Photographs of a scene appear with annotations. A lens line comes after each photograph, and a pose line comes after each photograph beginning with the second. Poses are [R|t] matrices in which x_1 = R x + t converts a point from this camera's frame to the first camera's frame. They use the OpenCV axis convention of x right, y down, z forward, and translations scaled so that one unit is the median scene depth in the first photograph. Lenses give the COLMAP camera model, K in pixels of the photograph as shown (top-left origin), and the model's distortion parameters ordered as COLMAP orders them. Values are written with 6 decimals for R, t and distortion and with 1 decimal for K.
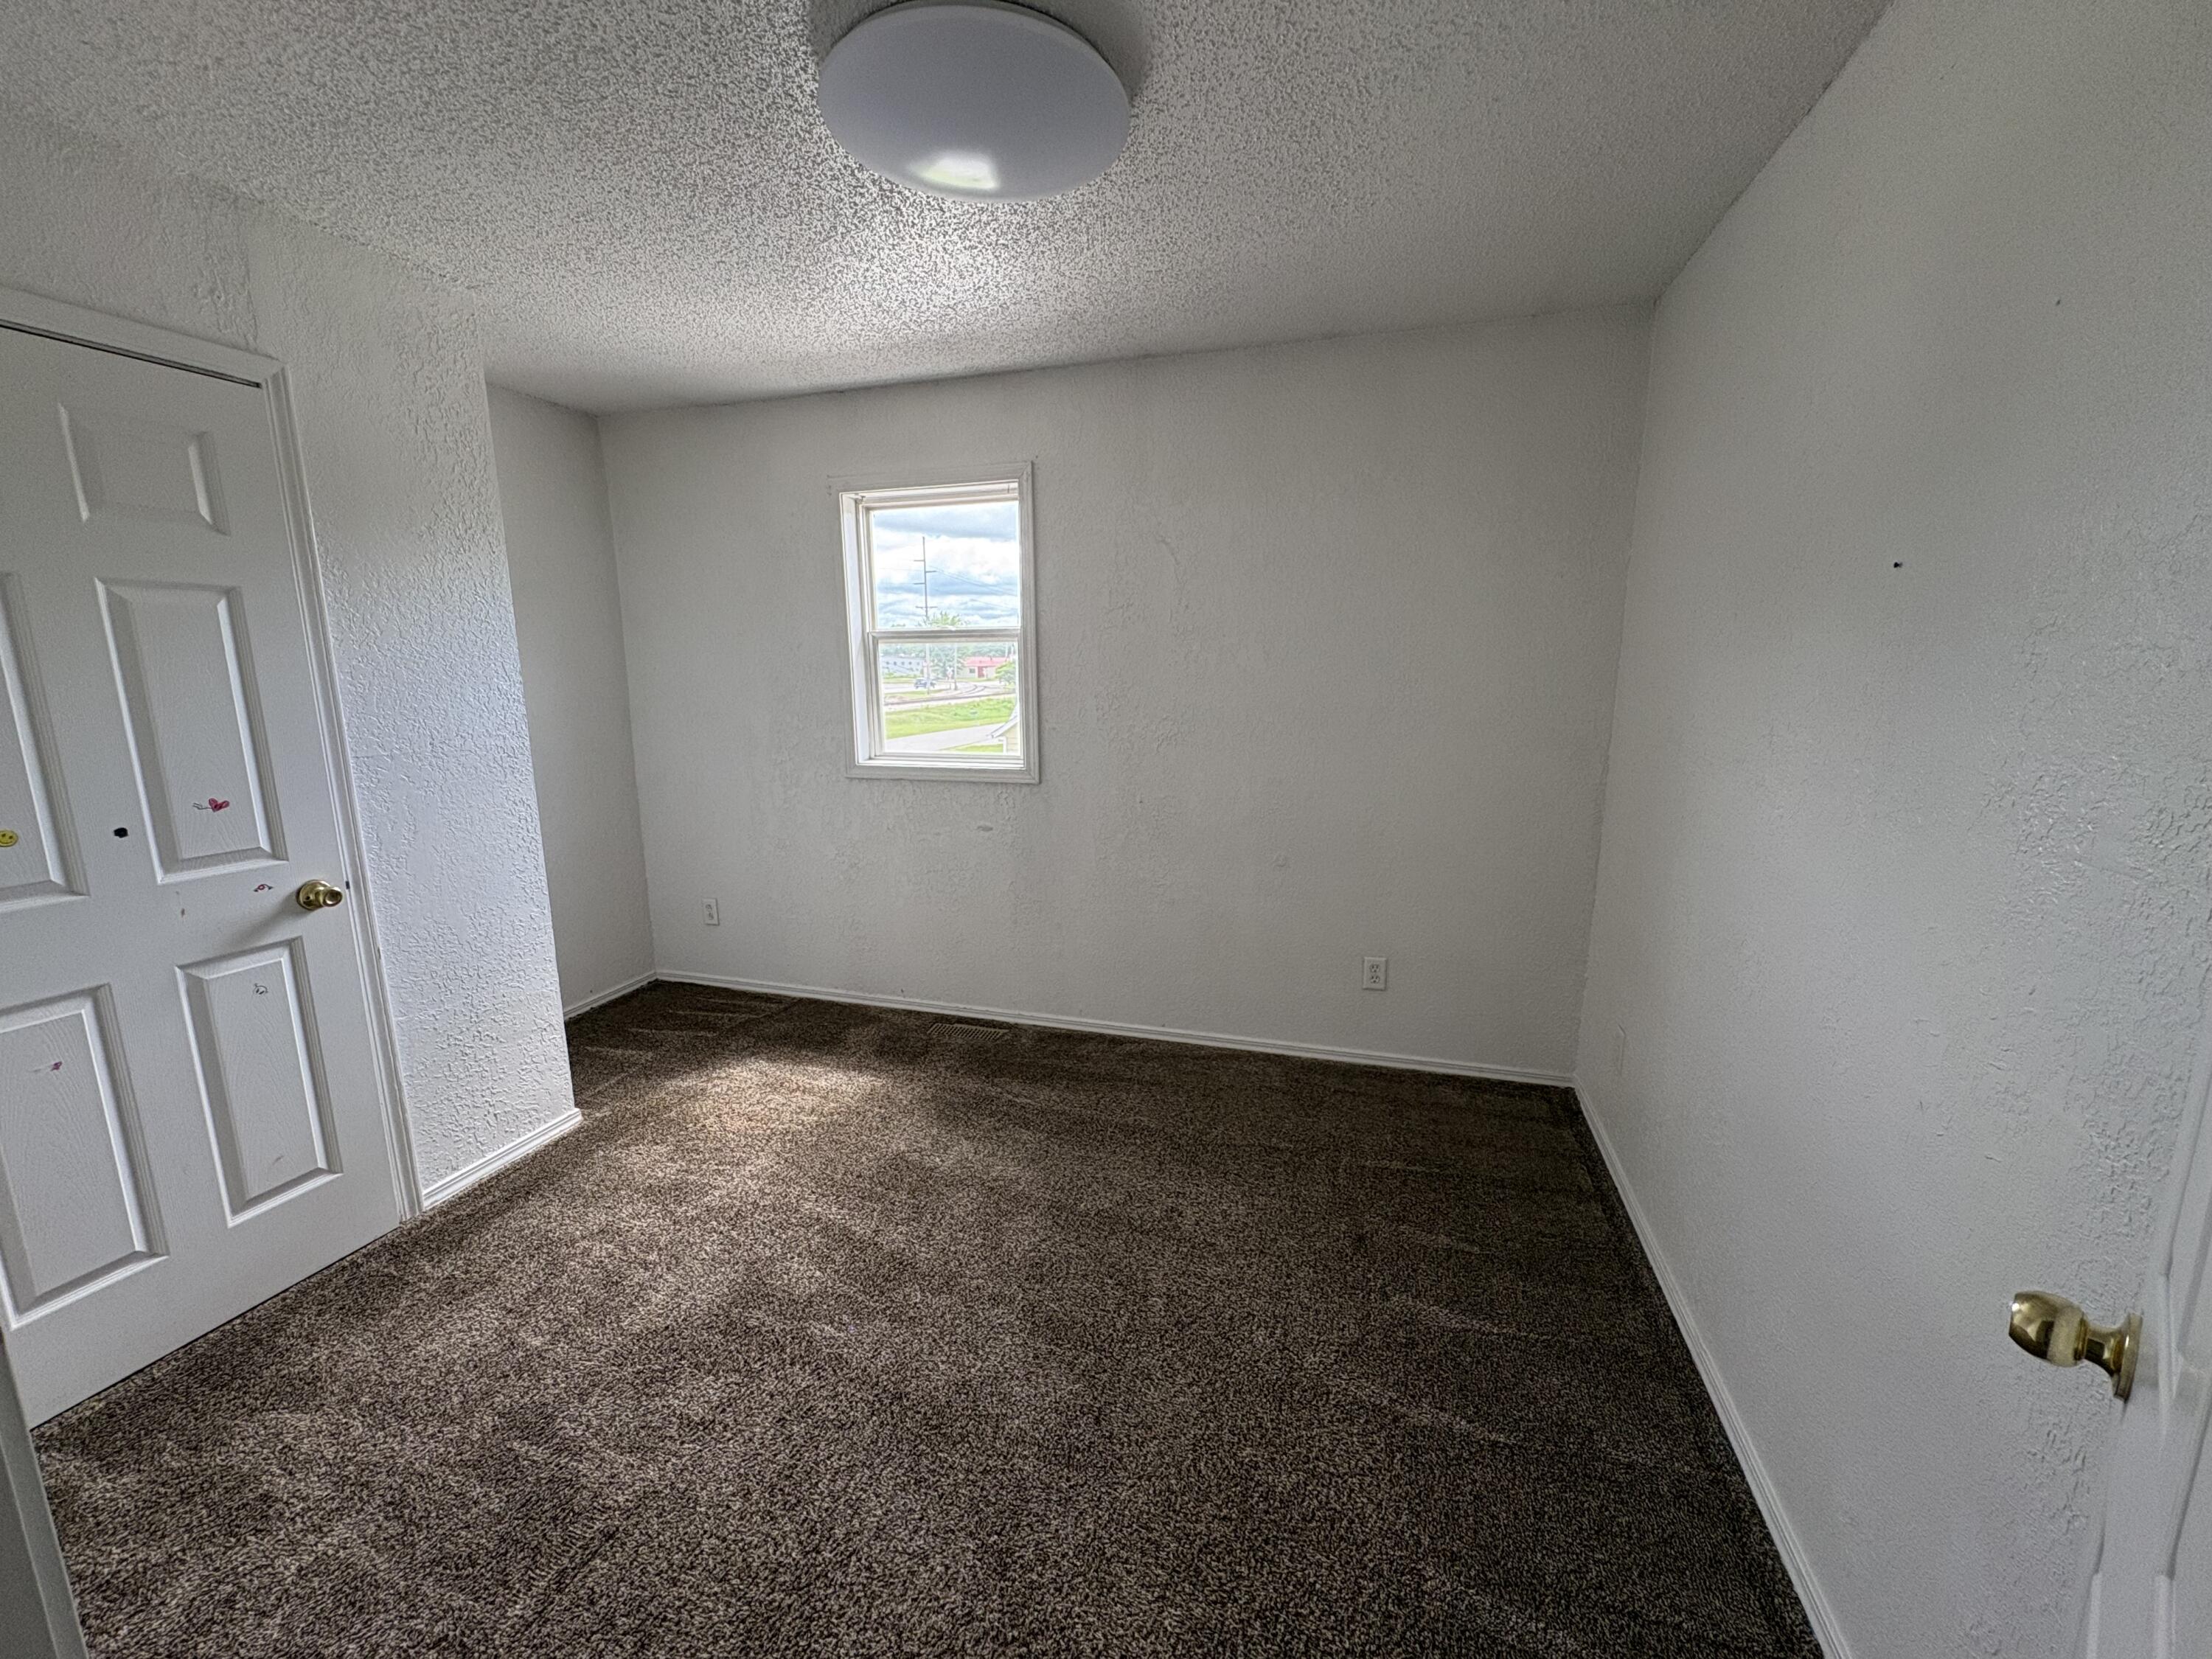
lens RADIAL K [[876.9, 0, 1106.0], [0, 876.9, 829.5], [0, 0, 1]] dist [0.000035, -0.000076]
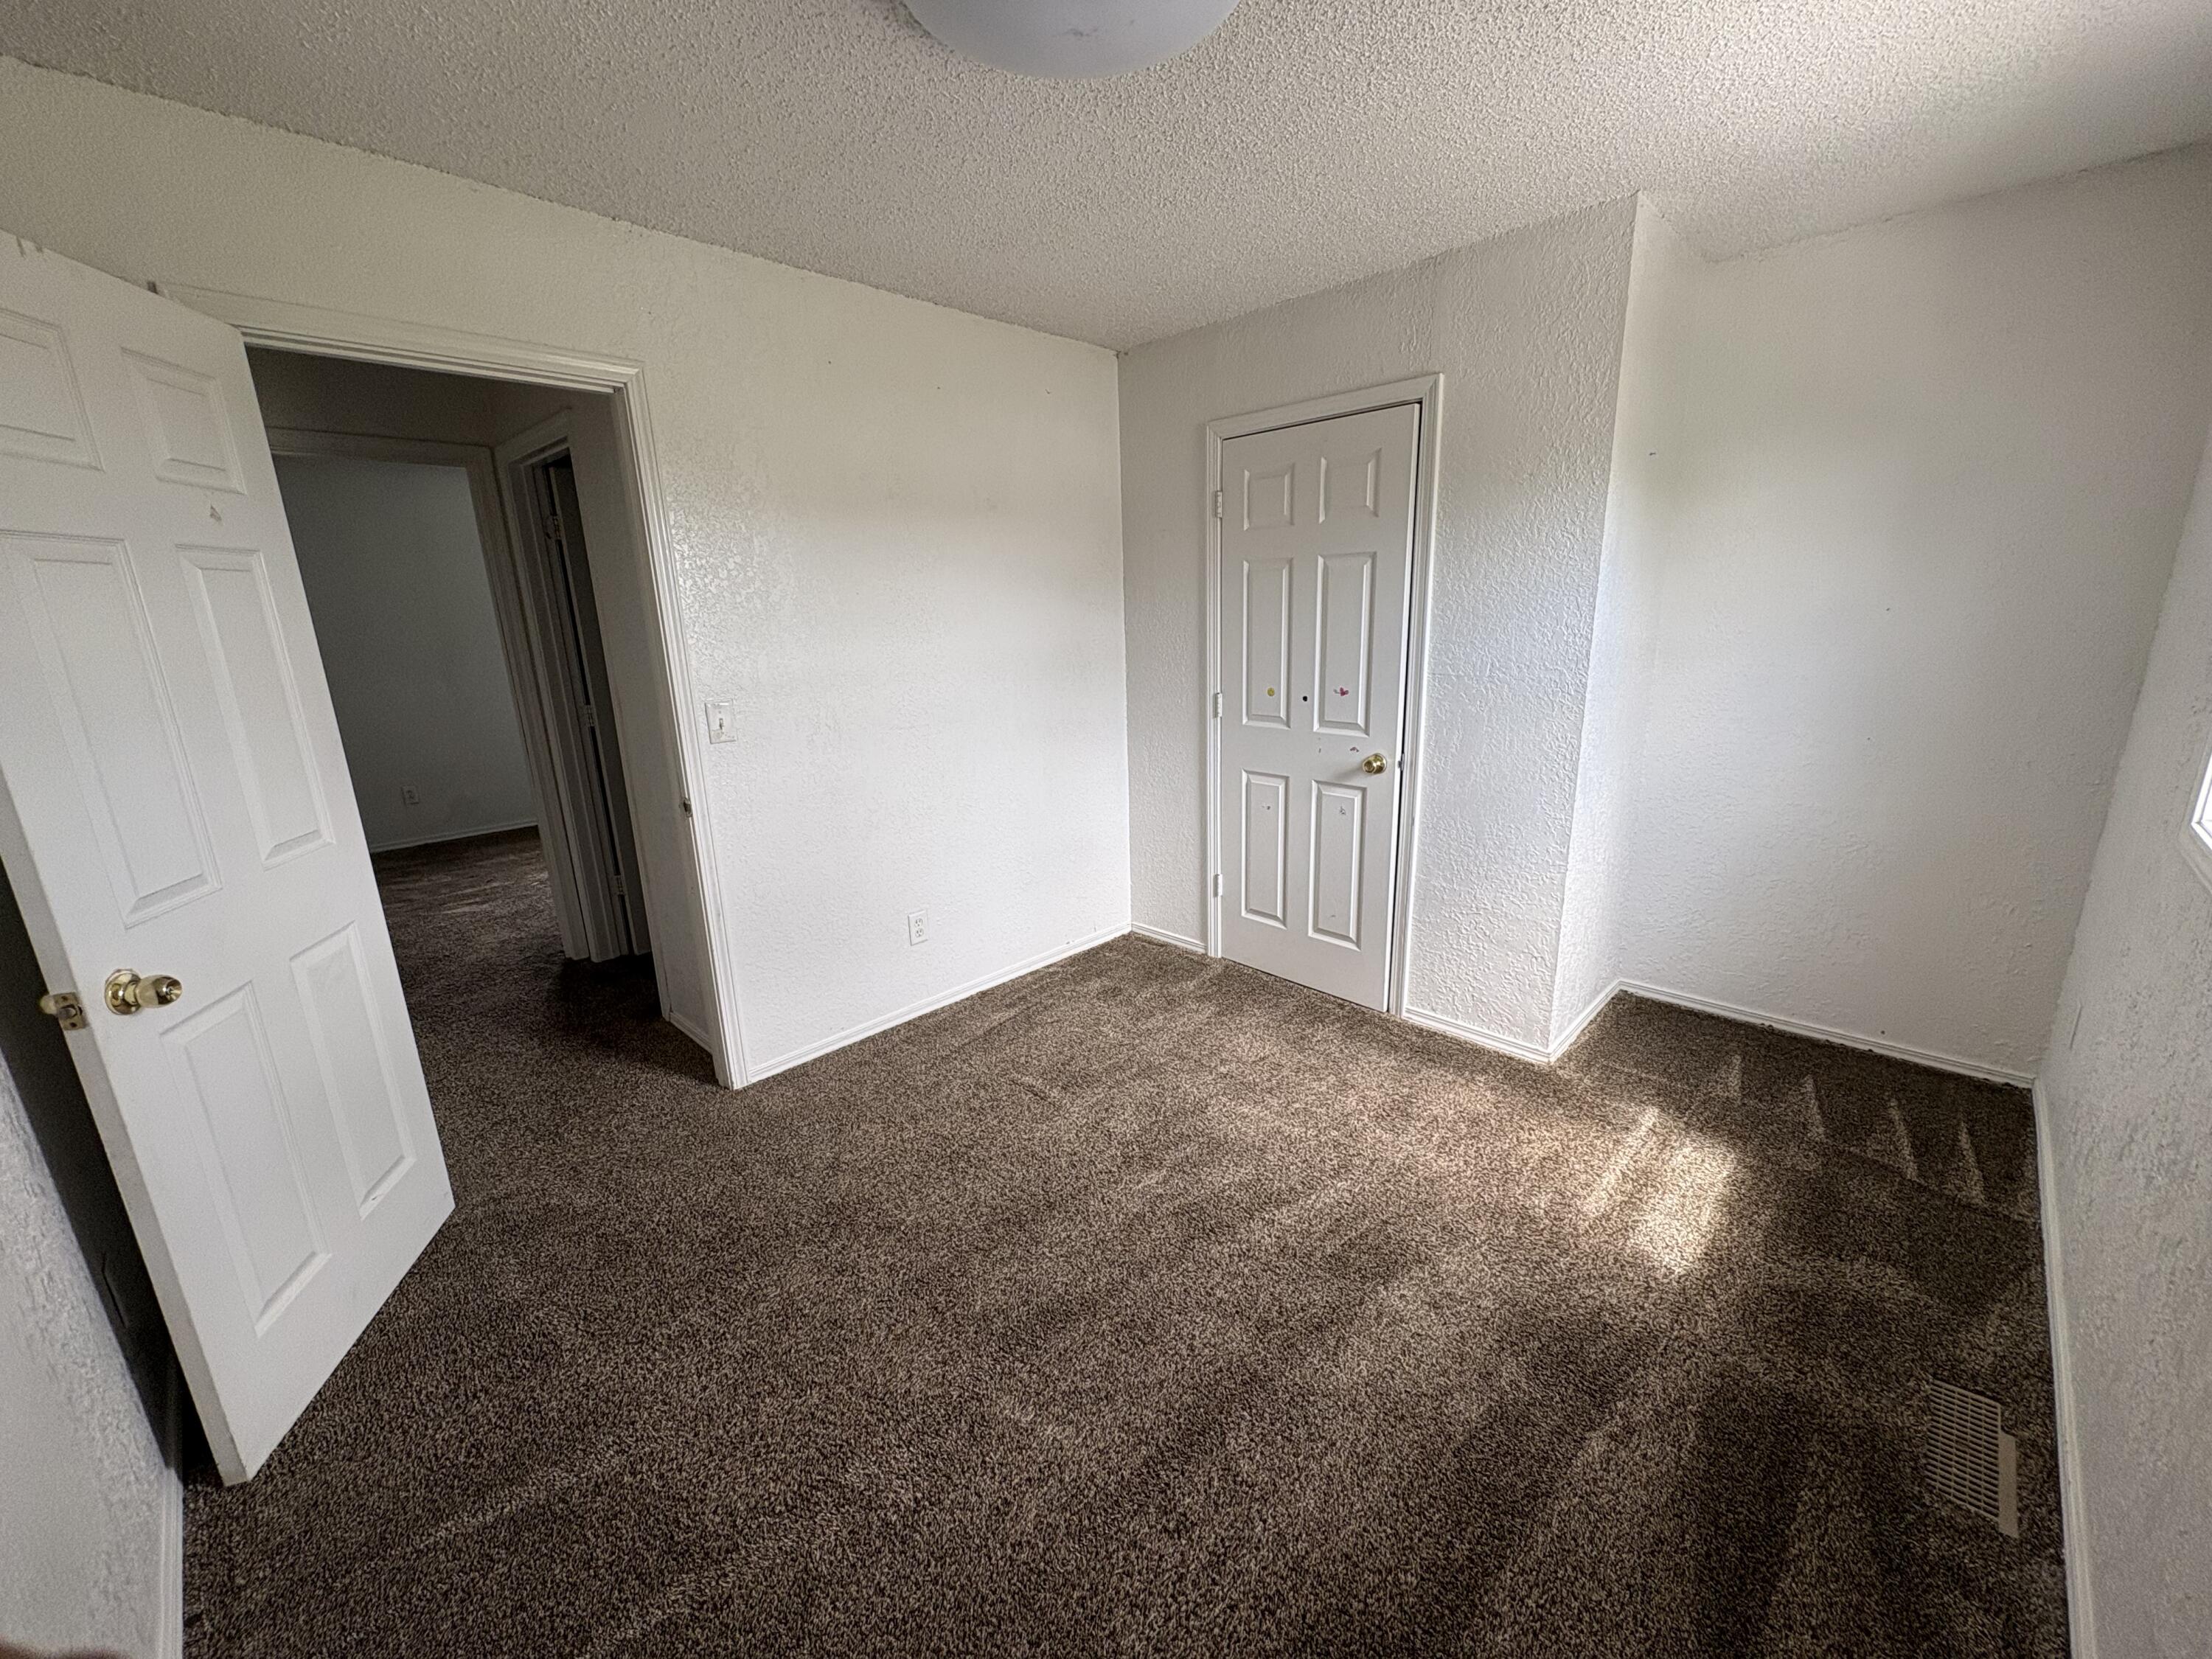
lens RADIAL K [[876.9, 0, 1106.0], [0, 876.9, 829.5], [0, 0, 1]] dist [0.000035, -0.000076]
pose [[-0.459316, 0.234365, -0.856798, 0.581362], [-0.138076, 0.934003, 0.329504, -0.242049], [0.877476, 0.269650, -0.396642, 1.215519]]
